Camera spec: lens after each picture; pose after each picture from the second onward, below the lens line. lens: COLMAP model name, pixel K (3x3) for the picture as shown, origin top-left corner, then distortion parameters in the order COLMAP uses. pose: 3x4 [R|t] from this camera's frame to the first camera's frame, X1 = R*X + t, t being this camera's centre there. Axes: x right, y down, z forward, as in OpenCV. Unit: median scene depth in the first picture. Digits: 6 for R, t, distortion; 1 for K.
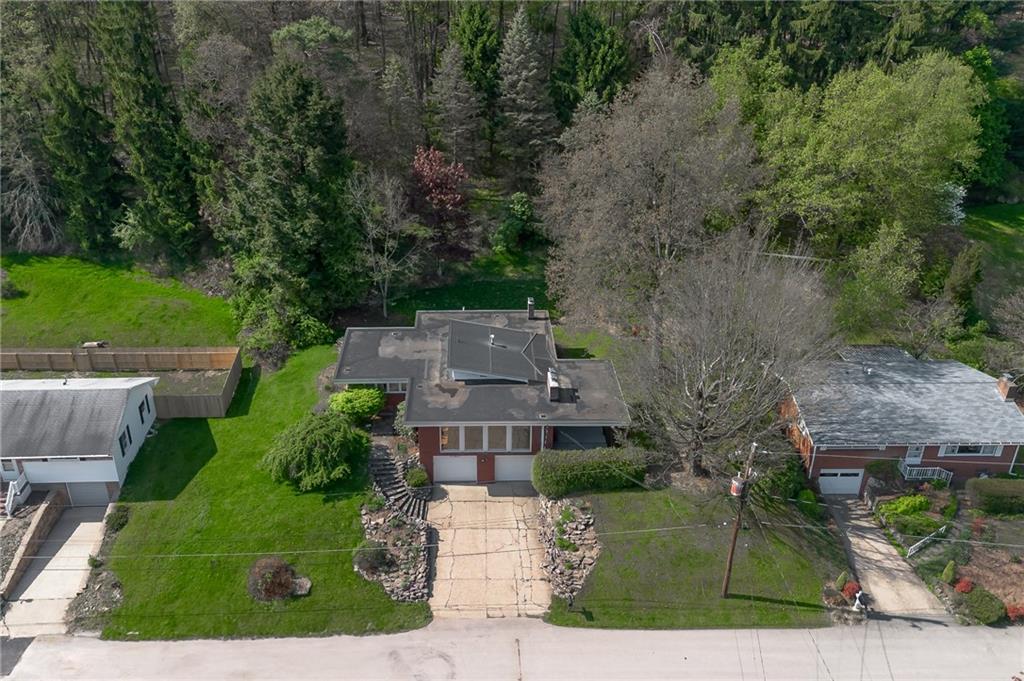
lens RADIAL K [[858.2, 0, 488.7], [0, 858.2, 341.2], [0, 0, 1]] dist [0.084785, -0.062634]
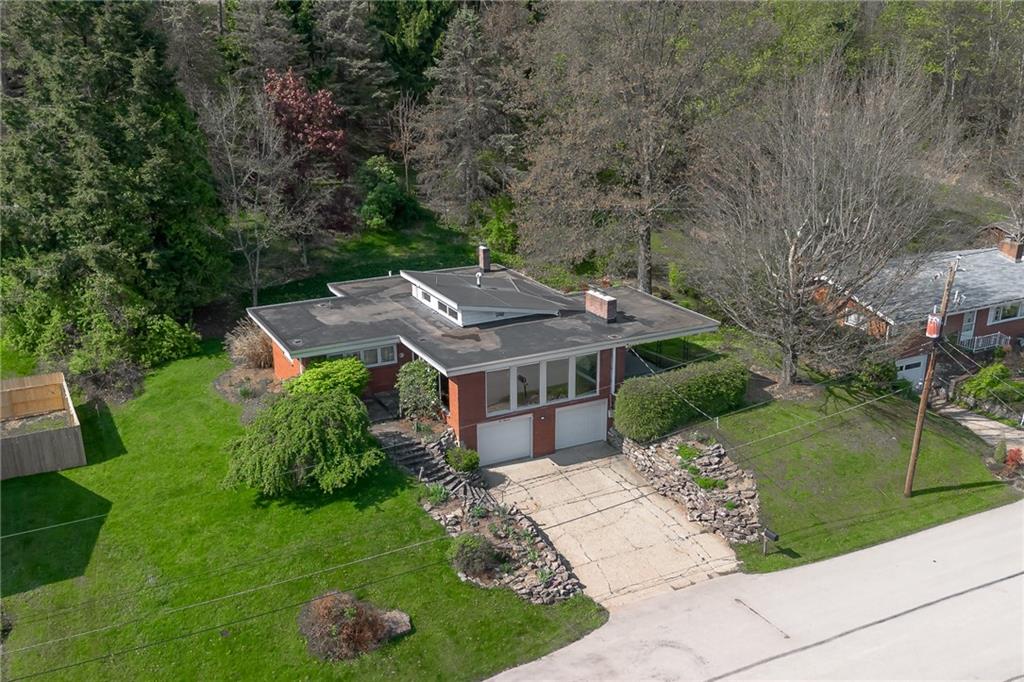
lens RADIAL K [[975.0, 0, 510.1], [0, 975.0, 391.4], [0, 0, 1]] dist [0.064764, -0.022087]
pose [[0.897412, -0.163214, 0.409893, -0.348605], [0.211004, 0.974691, -0.073858, 0.168193], [-0.387464, 0.152770, 0.909139, 0.278056]]
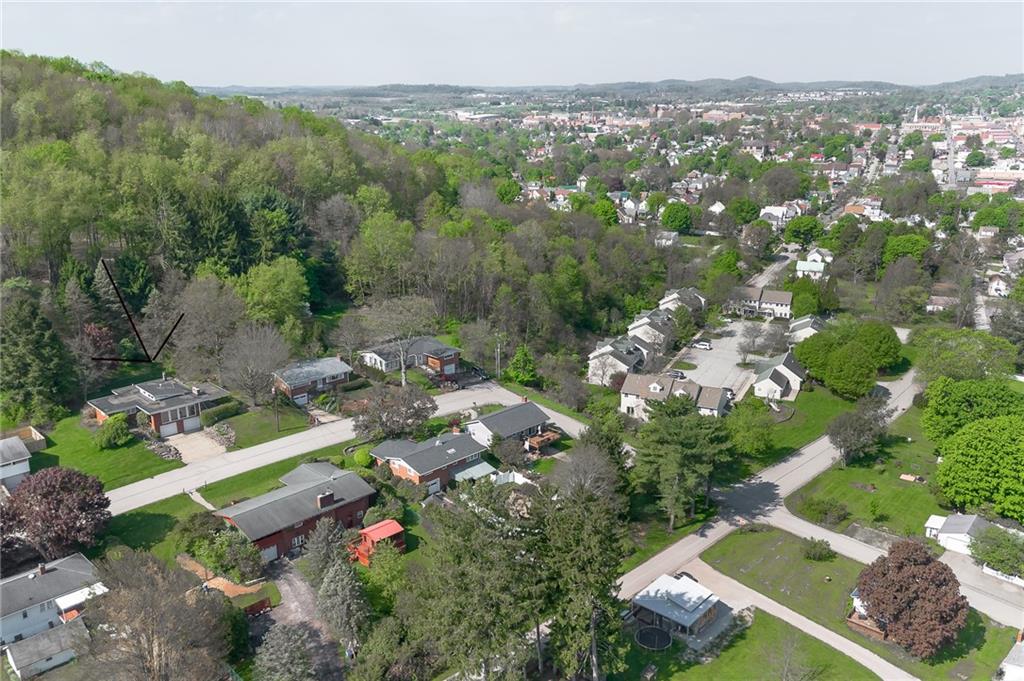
lens RADIAL K [[863.3, 0, 560.3], [0, 863.3, 341.2], [0, 0, 1]] dist [0.009141, 0.008476]
pose [[0.701163, -0.200856, 0.684125, -0.956796], [0.323796, 0.944553, -0.054543, 0.424880], [-0.635237, 0.259760, 0.727323, -1.765845]]
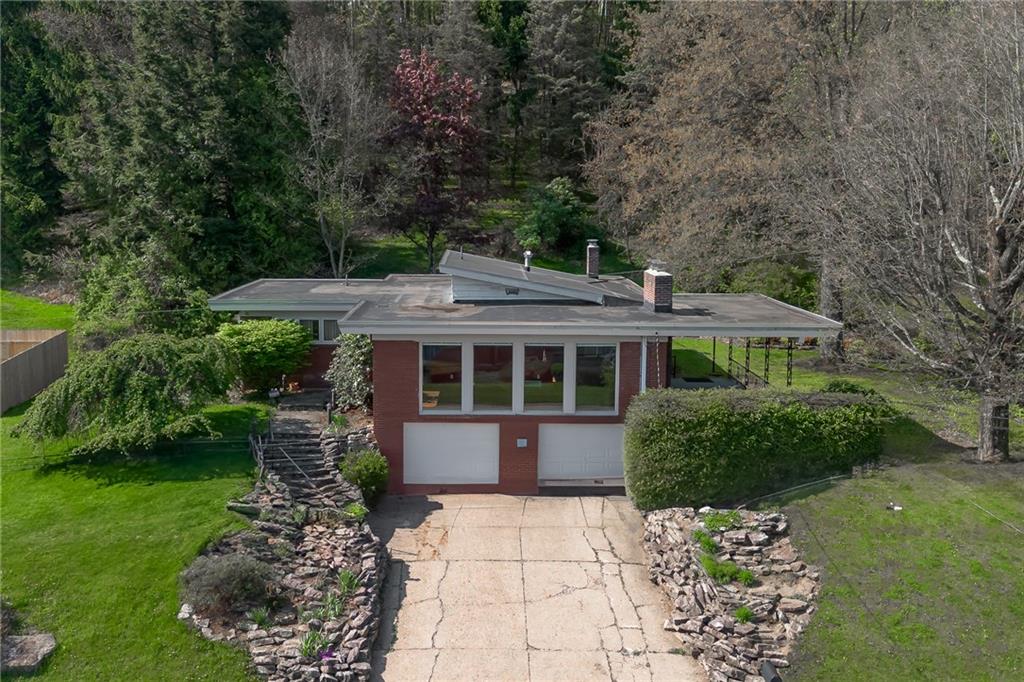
lens RADIAL K [[963.5, 0, 492.0], [0, 963.5, 341.1], [0, 0, 1]] dist [0.080990, -0.116439]
pose [[0.999963, 0.007356, -0.004356, -0.015374], [-0.008369, 0.946182, -0.323528, 0.254114], [0.001742, 0.323552, 0.946209, 0.493426]]
